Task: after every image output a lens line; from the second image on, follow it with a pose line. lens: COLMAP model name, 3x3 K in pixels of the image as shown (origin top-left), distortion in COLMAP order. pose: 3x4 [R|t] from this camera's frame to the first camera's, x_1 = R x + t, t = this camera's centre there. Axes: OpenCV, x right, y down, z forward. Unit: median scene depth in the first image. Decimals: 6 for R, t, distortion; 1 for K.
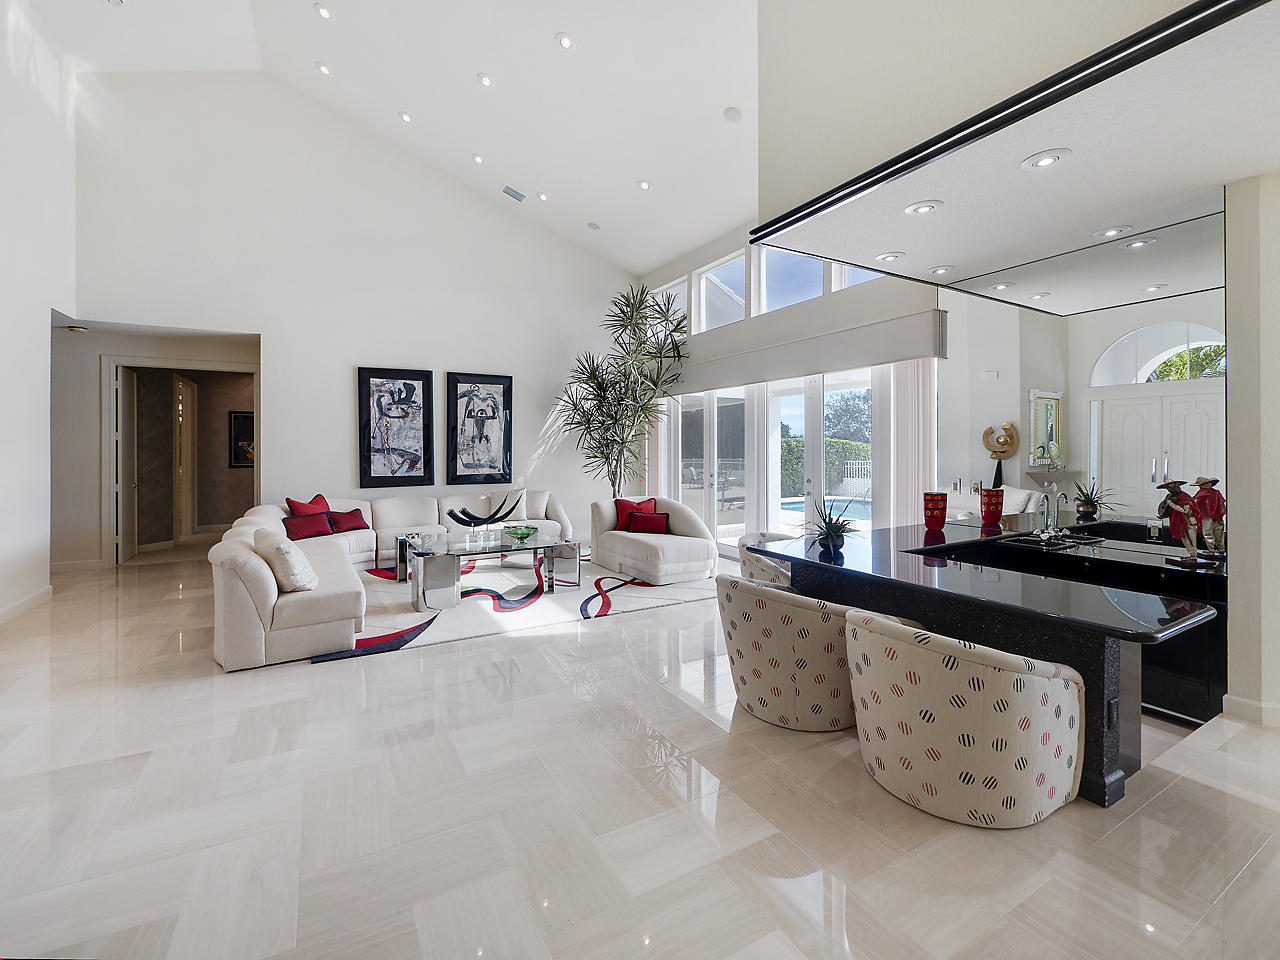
lens RADIAL K [[549.9, 0, 632.1], [0, 549.9, 465.9], [0, 0, 1]] dist [0.000320, -0.000035]
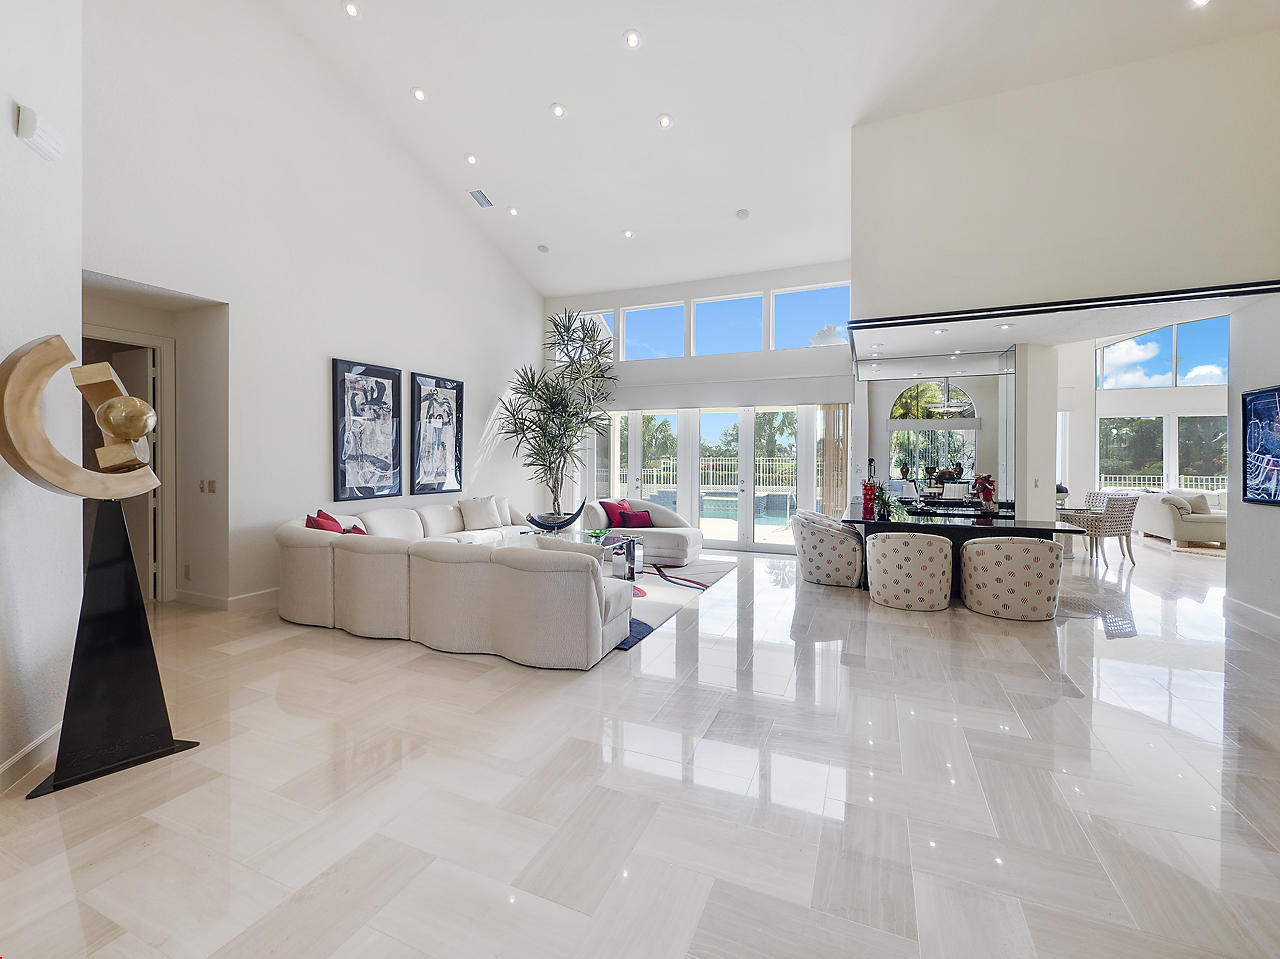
lens RADIAL K [[549.9, 0, 626.2], [0, 549.9, 471.4], [0, 0, 1]] dist [0.000320, -0.000035]
pose [[0.792600, -0.008389, 0.609685, -0.627667], [0.010139, 0.999948, 0.000578, -0.002226], [-0.609658, 0.005723, 0.792644, 0.057881]]
